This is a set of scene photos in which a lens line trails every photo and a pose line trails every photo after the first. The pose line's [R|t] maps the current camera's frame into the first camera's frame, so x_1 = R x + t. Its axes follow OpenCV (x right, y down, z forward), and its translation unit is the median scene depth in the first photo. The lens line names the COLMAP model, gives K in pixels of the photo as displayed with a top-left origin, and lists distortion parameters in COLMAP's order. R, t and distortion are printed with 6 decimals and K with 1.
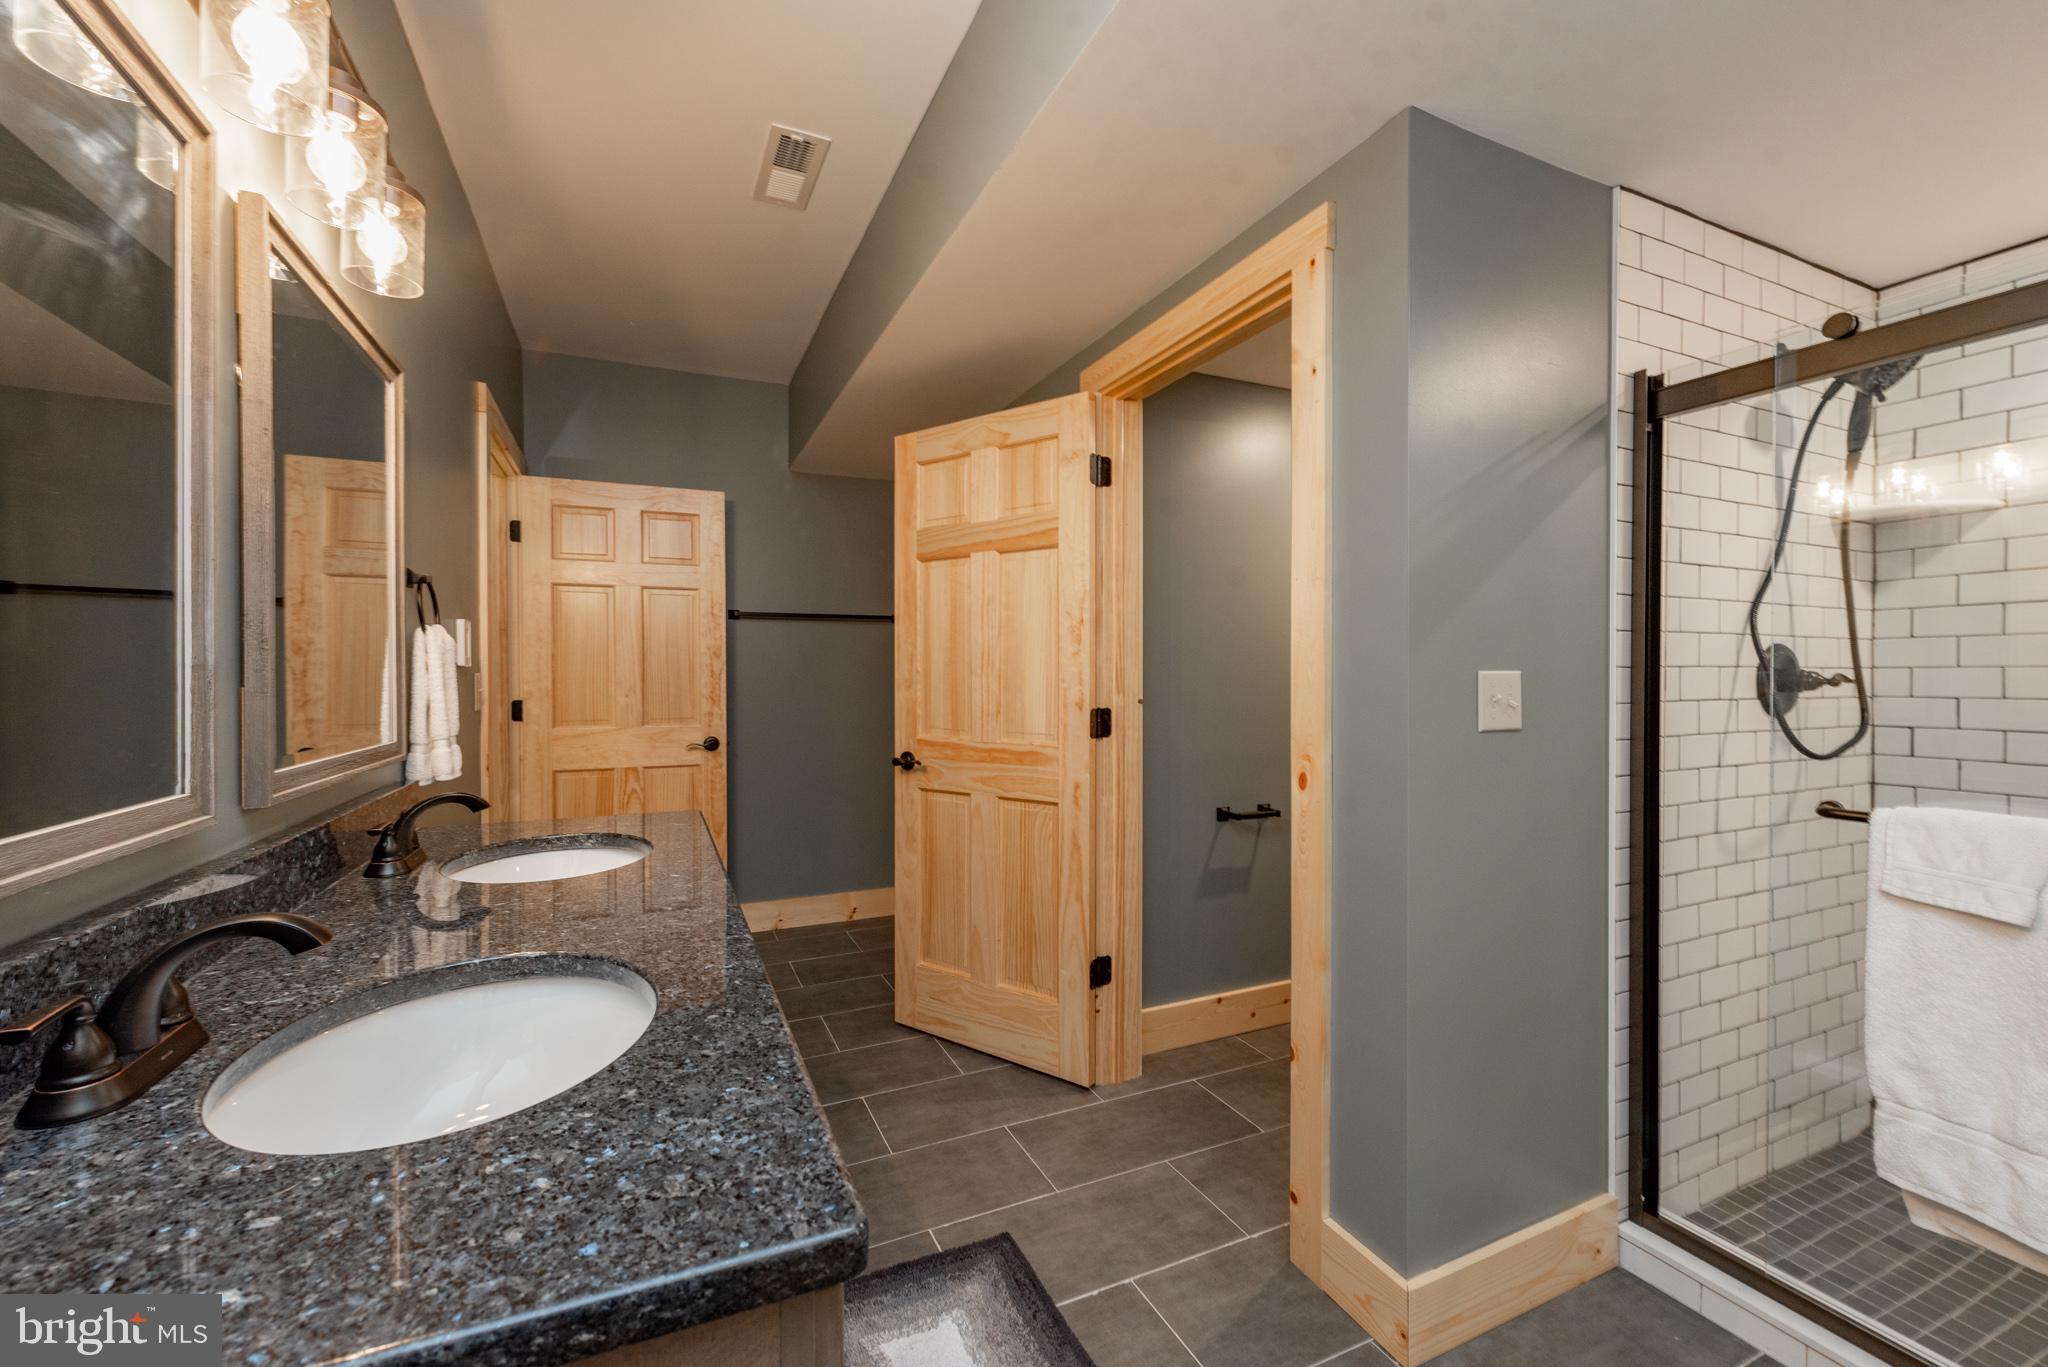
lens RADIAL K [[811.7, 0, 1024.0], [0, 811.7, 683.5], [0, 0, 1]] dist [0.000892, -0.000073]
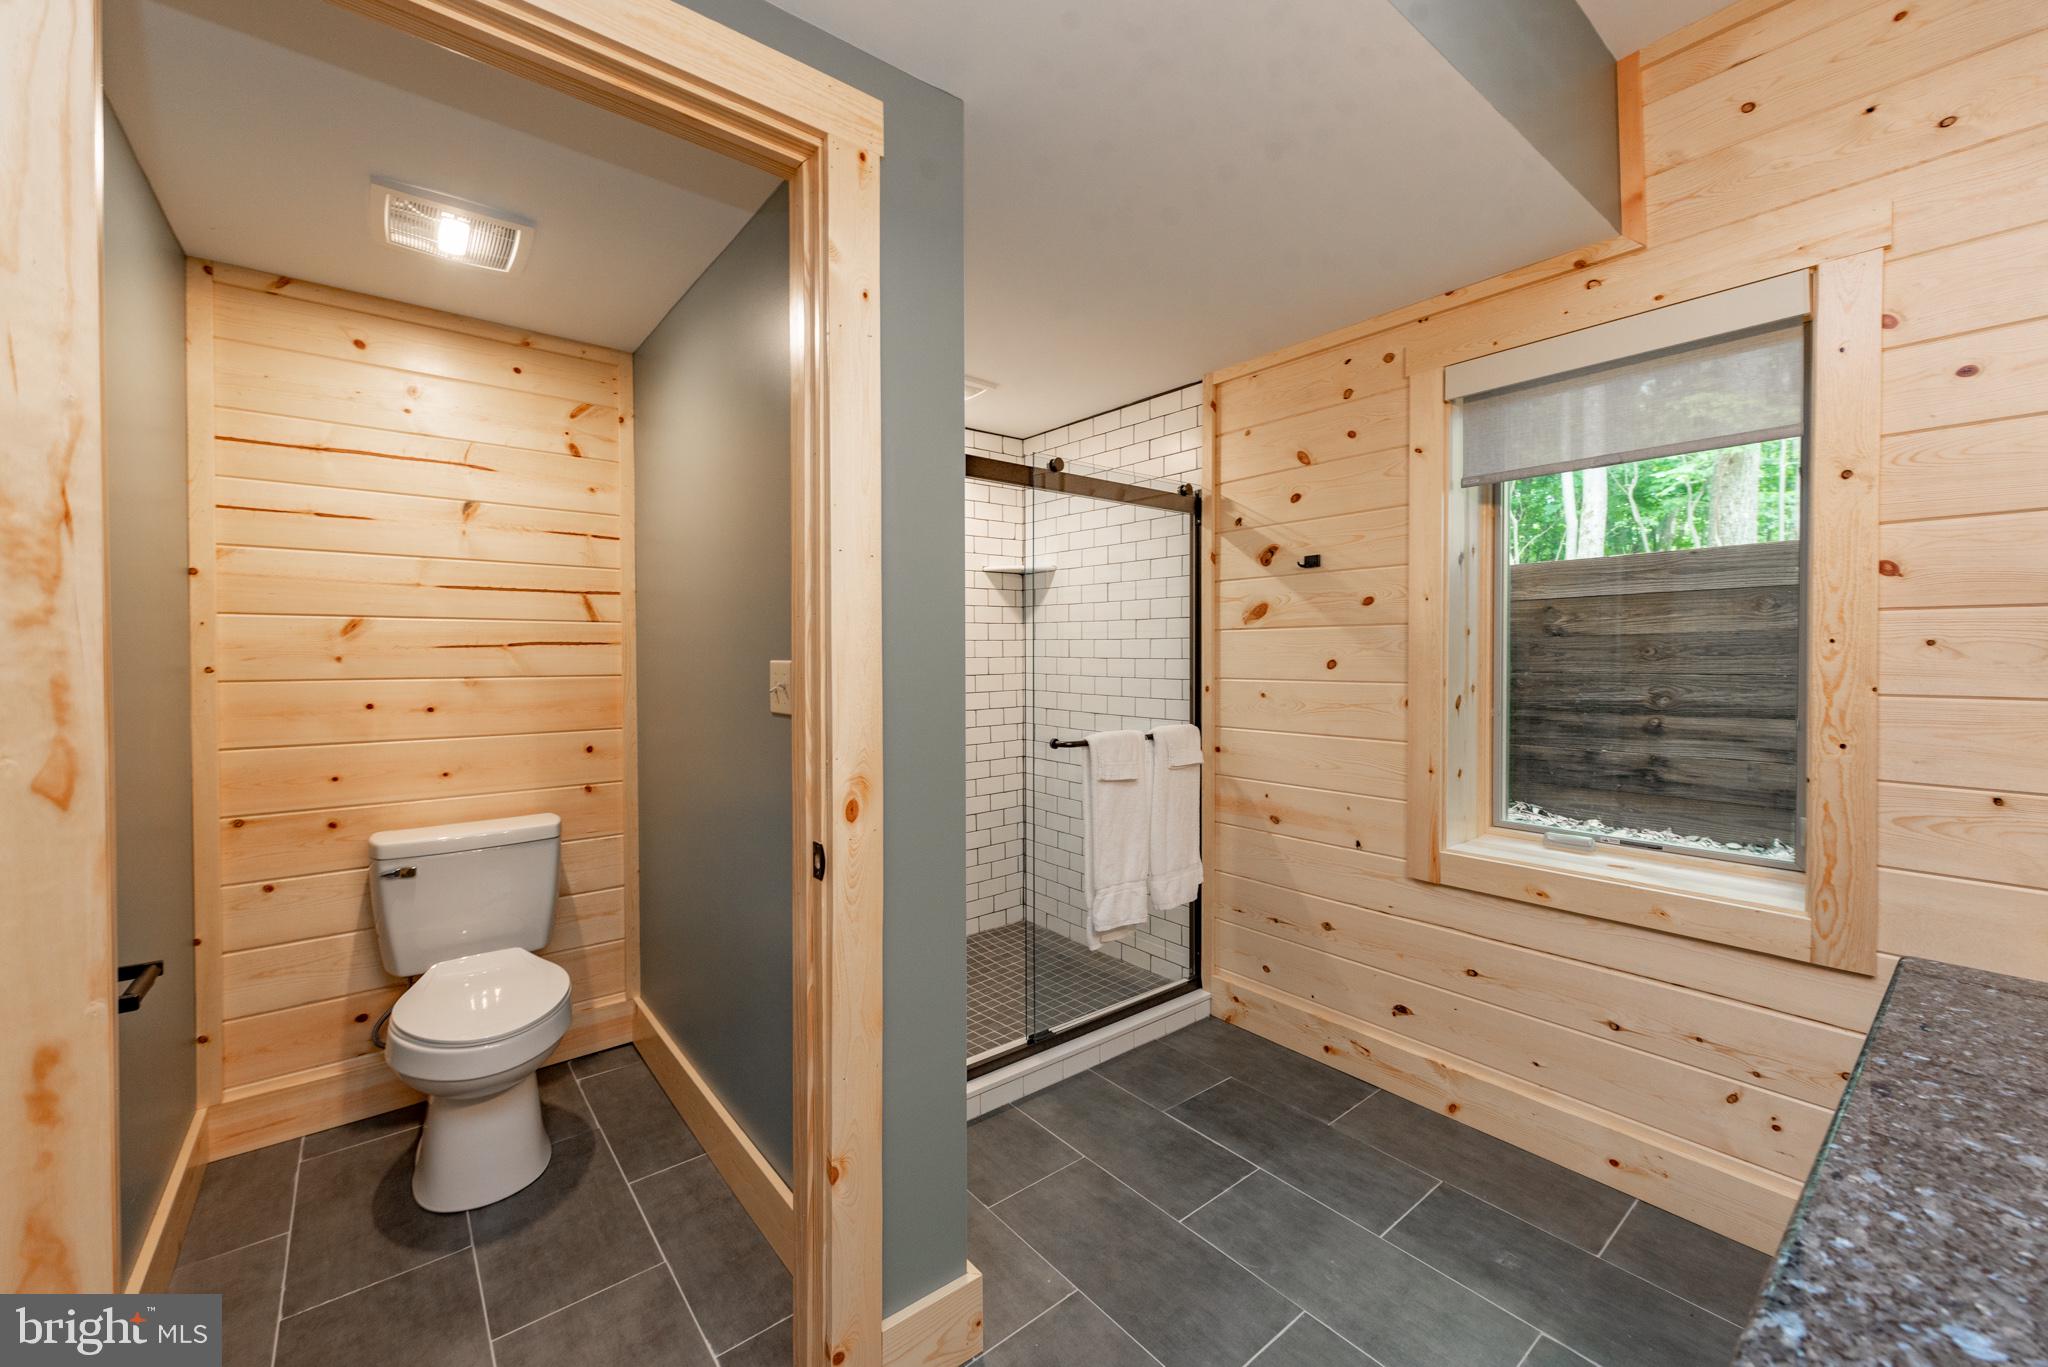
lens RADIAL K [[803.7, 0, 1017.3], [0, 803.7, 673.3], [0, 0, 1]] dist [0.001879, -0.000484]
pose [[-0.248908, -0.019721, 0.968326, -0.387000], [0.016147, 0.999569, 0.024507, -0.023256], [-0.968393, 0.021736, -0.248482, 0.894977]]
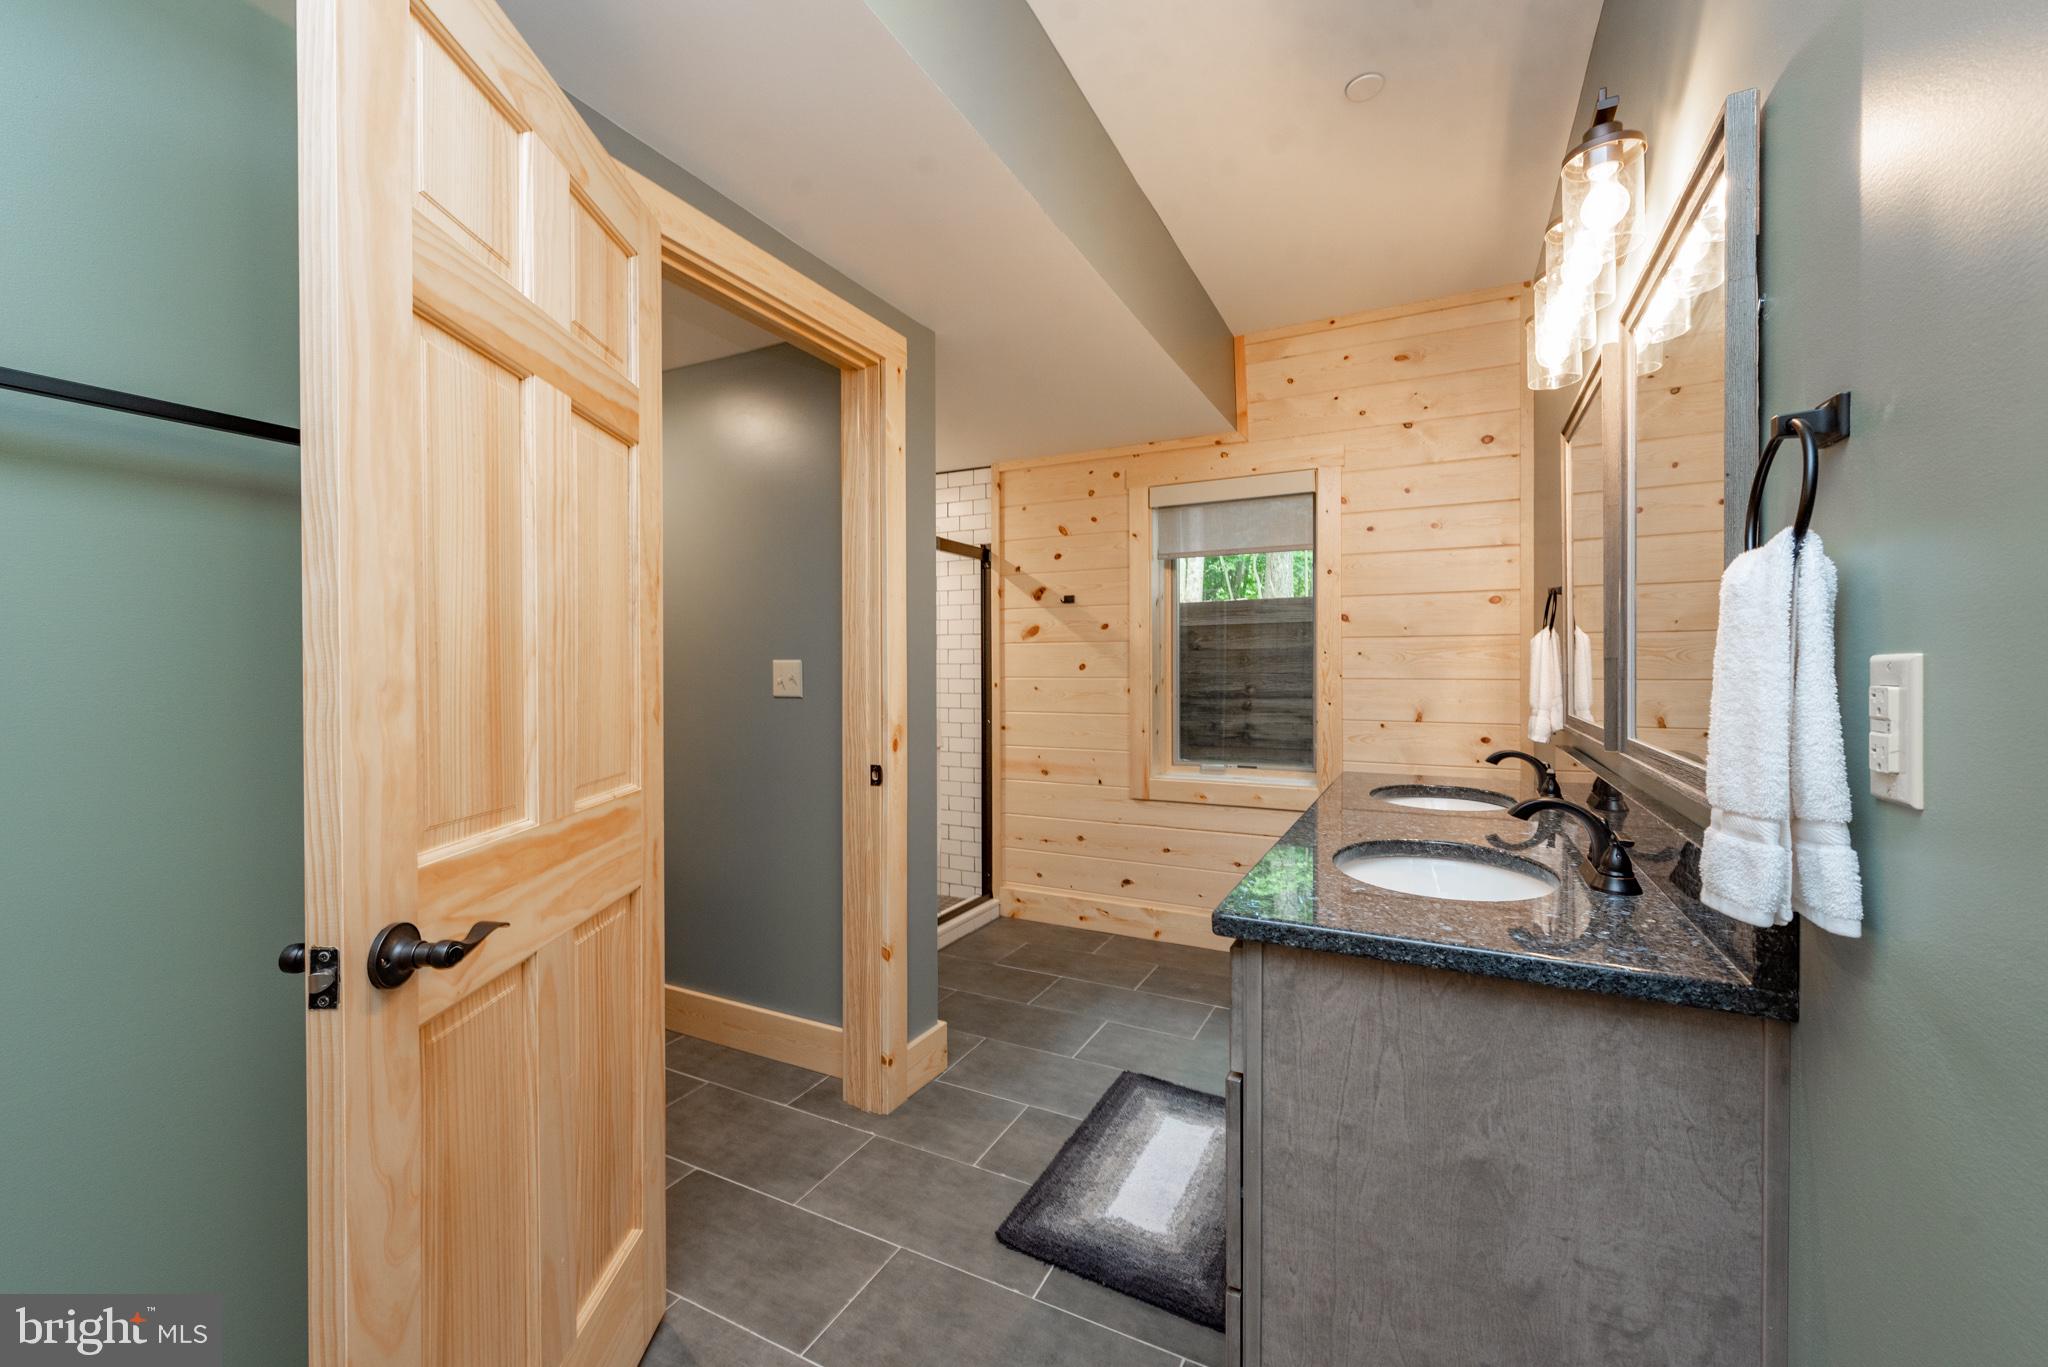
lens RADIAL K [[811.7, 0, 1024.0], [0, 811.7, 683.5], [0, 0, 1]] dist [0.000892, -0.000073]
pose [[-0.625193, -0.011804, 0.780381, -0.738078], [0.014523, 0.999537, 0.026753, -0.012388], [-0.780335, 0.028060, -0.624732, 1.451604]]
